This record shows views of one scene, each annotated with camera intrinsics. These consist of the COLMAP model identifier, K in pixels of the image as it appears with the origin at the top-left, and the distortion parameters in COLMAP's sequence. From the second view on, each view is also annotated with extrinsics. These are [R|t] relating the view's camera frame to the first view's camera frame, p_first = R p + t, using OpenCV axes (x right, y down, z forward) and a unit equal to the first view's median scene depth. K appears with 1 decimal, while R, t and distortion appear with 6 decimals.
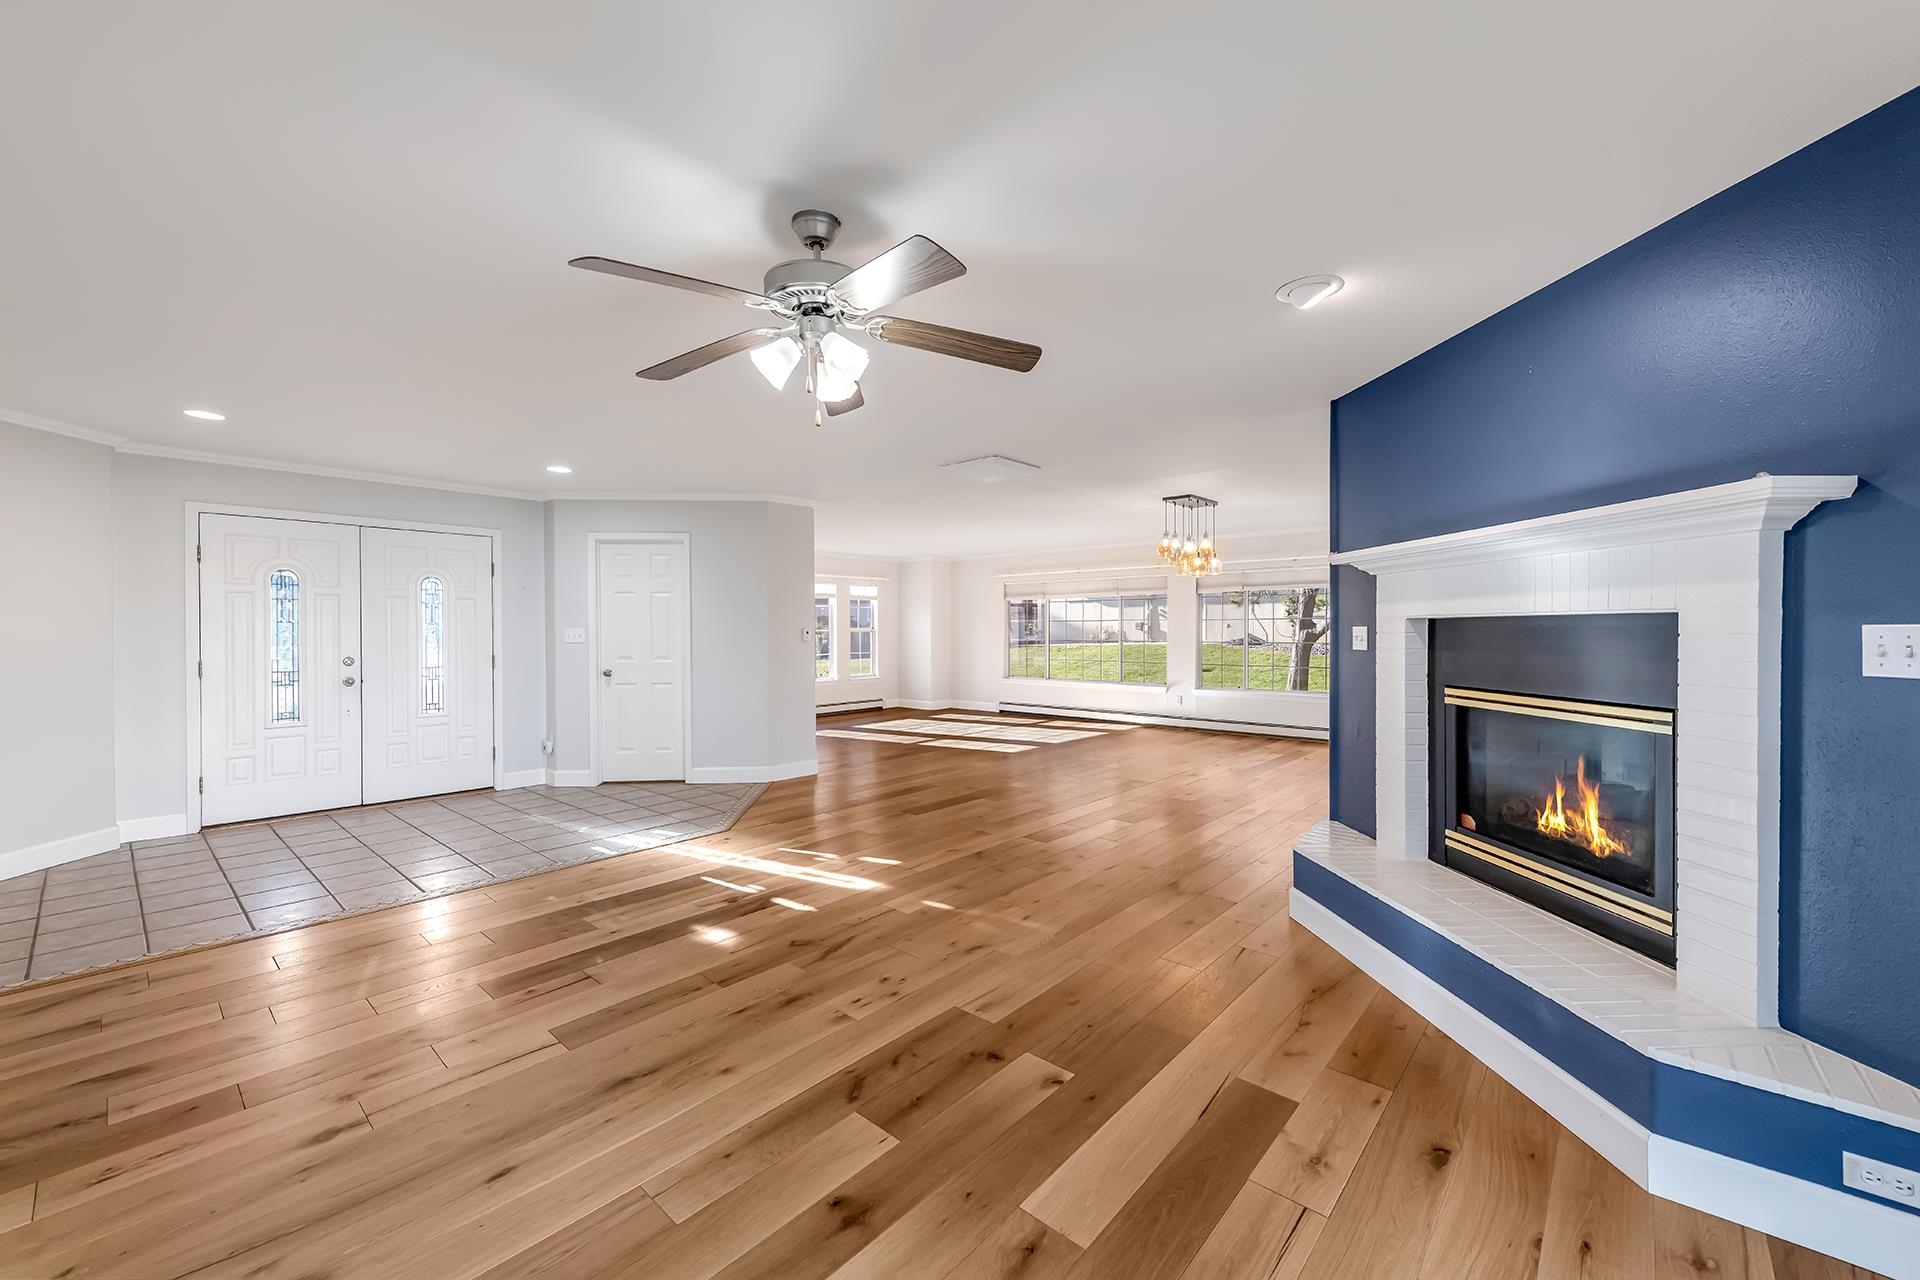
lens RADIAL K [[754.5, 0, 973.9], [0, 754.5, 640.9], [0, 0, 1]] dist [0.012343, -0.003326]
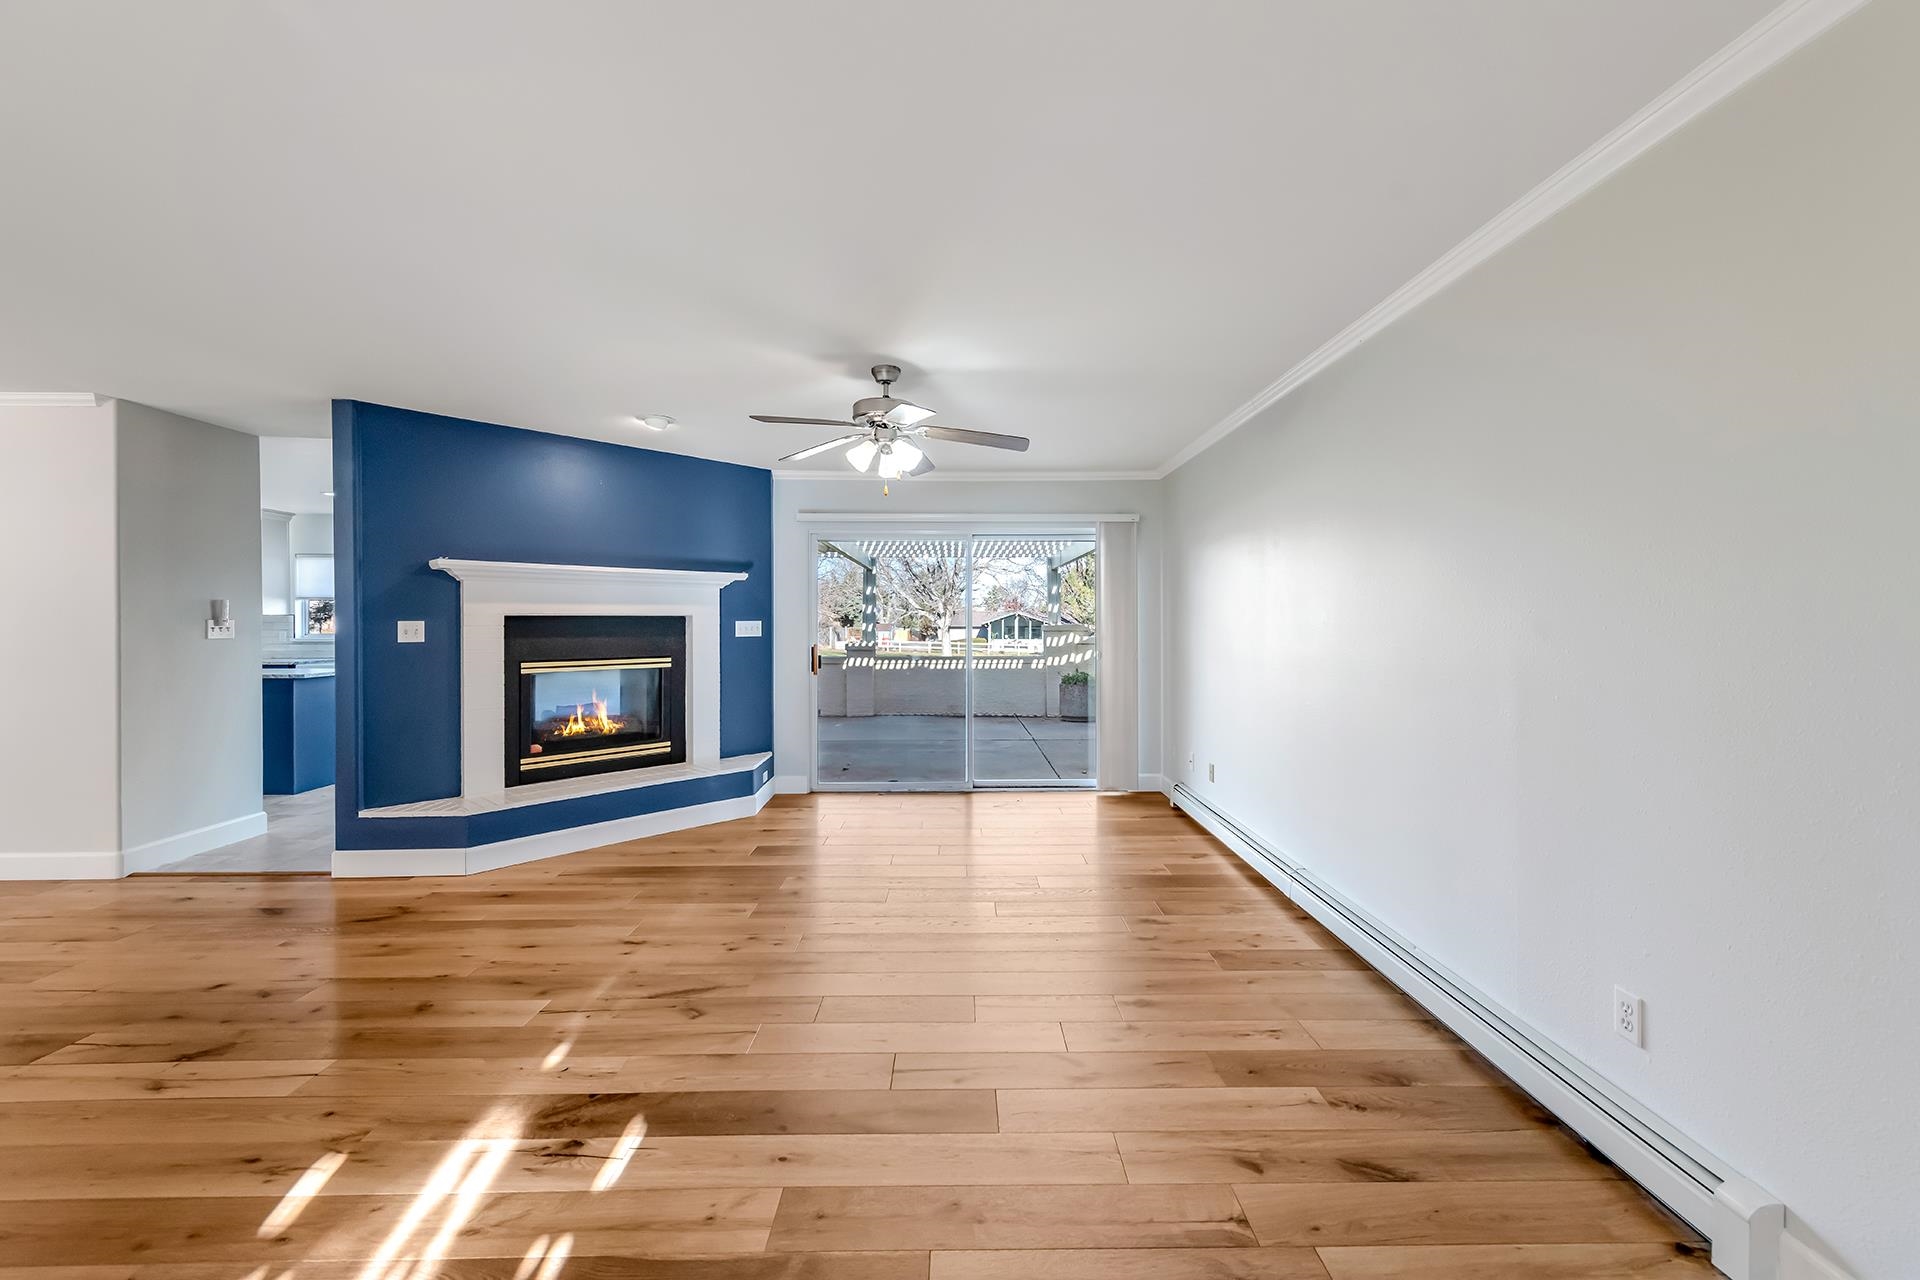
lens RADIAL K [[754.5, 0, 961.9], [0, 754.5, 626.0], [0, 0, 1]] dist [0.012343, -0.003326]
pose [[-0.669856, 0.002018, 0.742489, -0.870458], [0.016564, 0.999788, 0.012227, -0.011483], [-0.742307, 0.020489, -0.669747, 1.125732]]
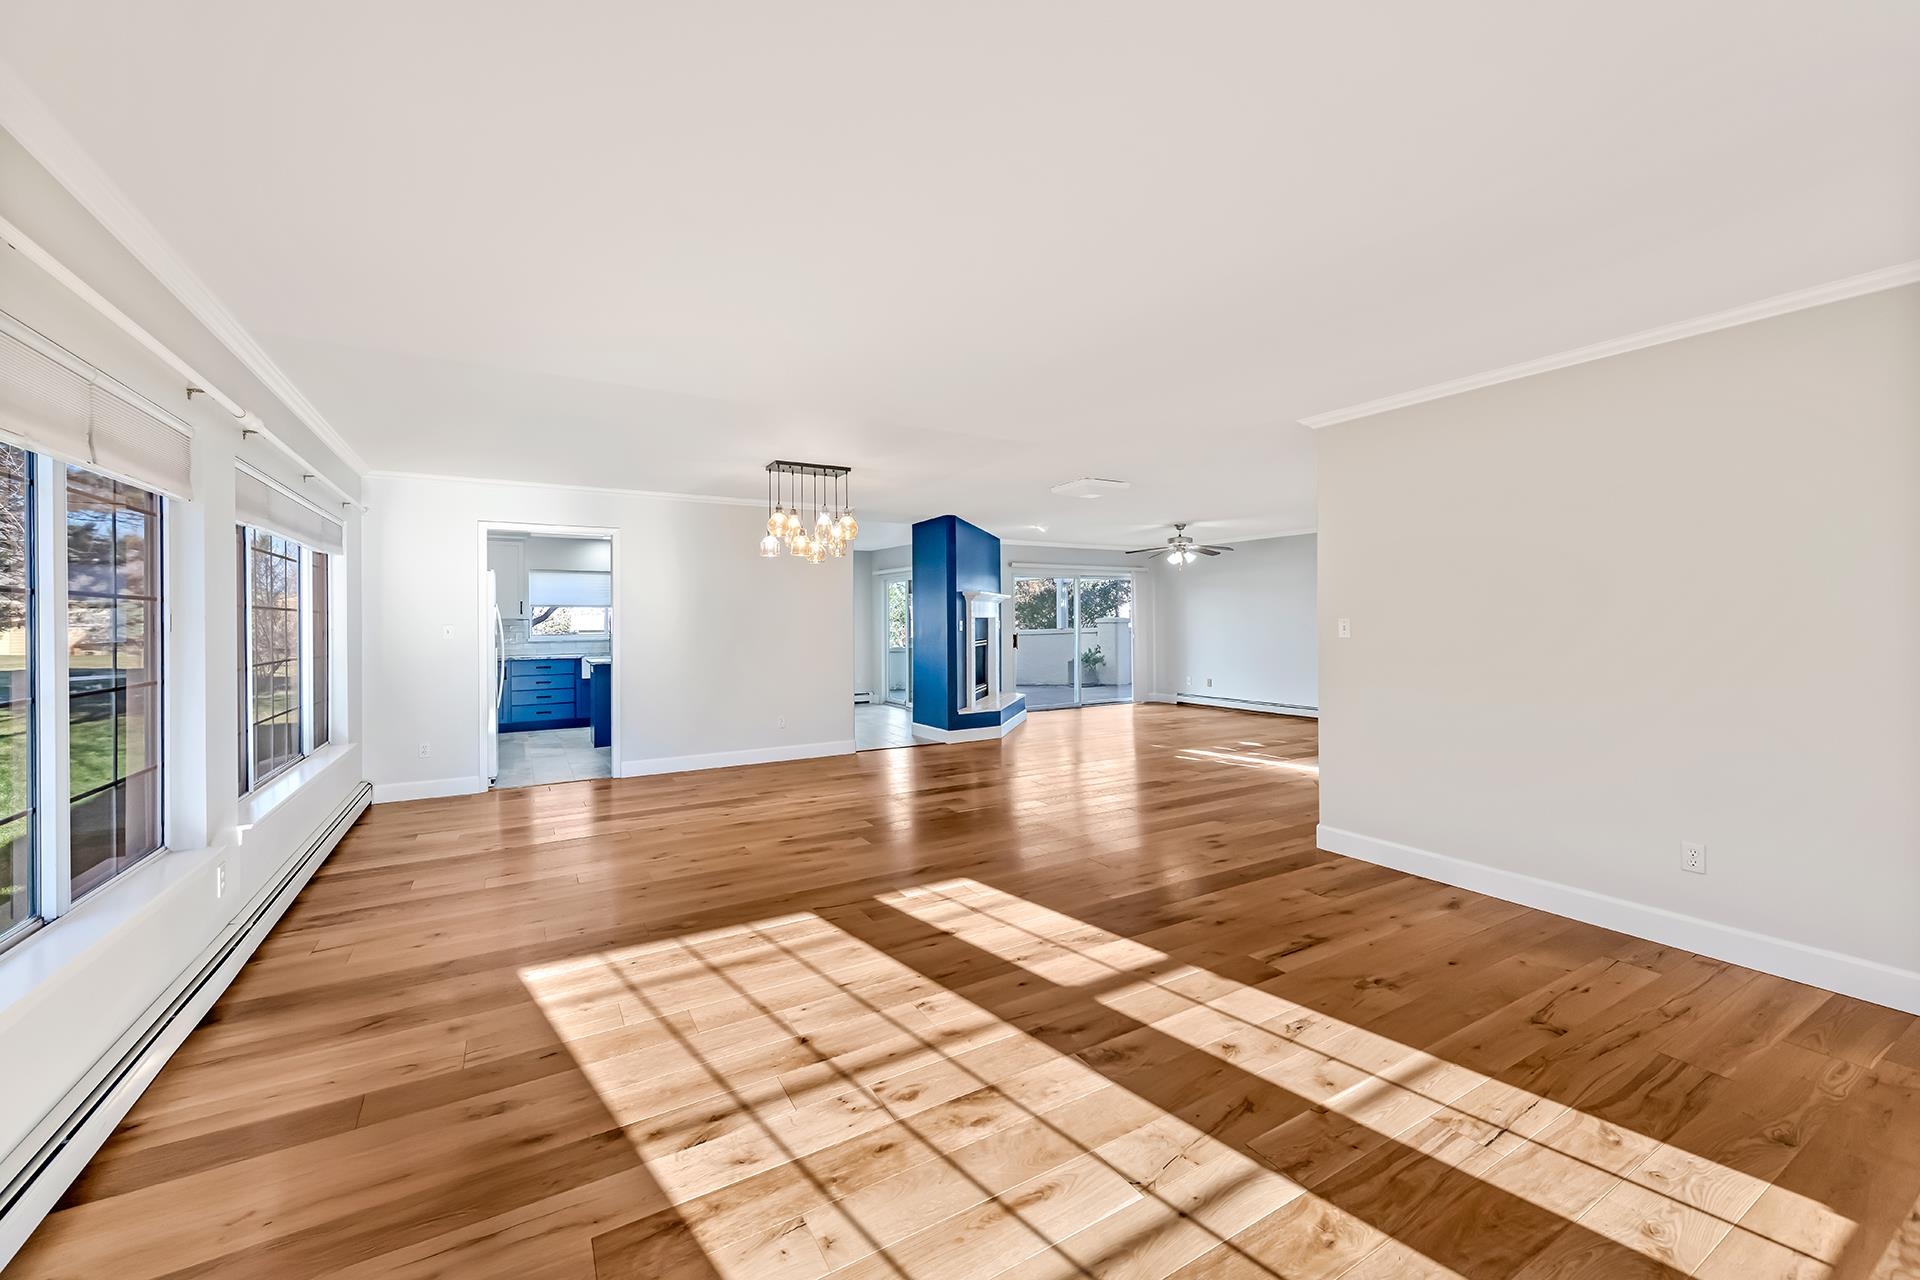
lens RADIAL K [[766.2, 0, 961.7], [0, 766.2, 624.2], [0, 0, 1]] dist [-0.000287, -0.000060]
pose [[-0.947700, 0.010154, 0.319001, -0.235333], [0.017317, 0.999657, 0.019625, -0.052502], [-0.318692, 0.024122, -0.947551, 3.227678]]
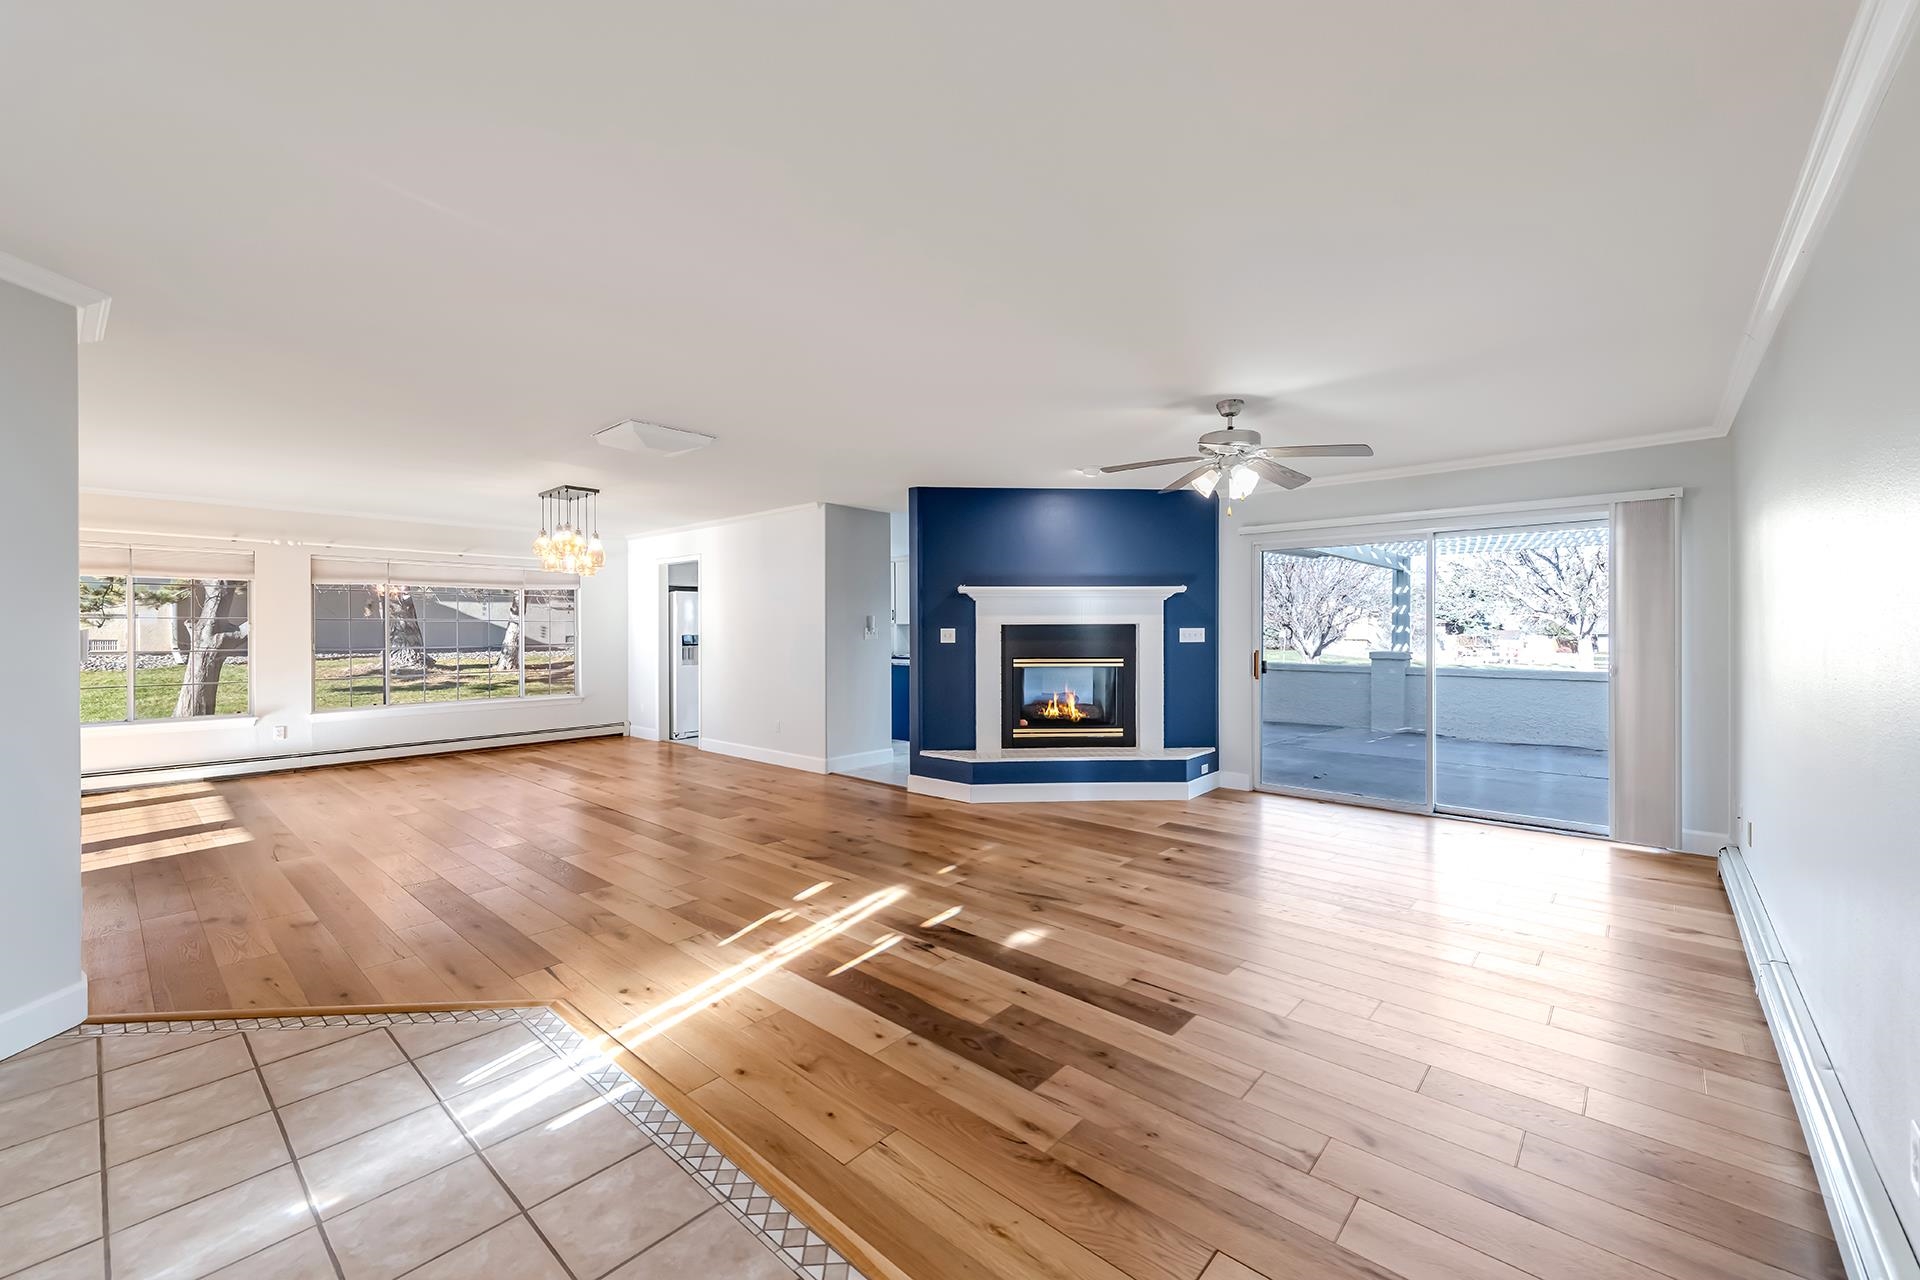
lens RADIAL K [[754.5, 0, 963.4], [0, 754.5, 635.5], [0, 0, 1]] dist [0.012343, -0.003326]
pose [[0.005730, -0.003123, 0.999979, -1.155516], [0.017947, 0.999834, 0.003019, -0.007769], [-0.999823, 0.017929, 0.005785, 0.935376]]
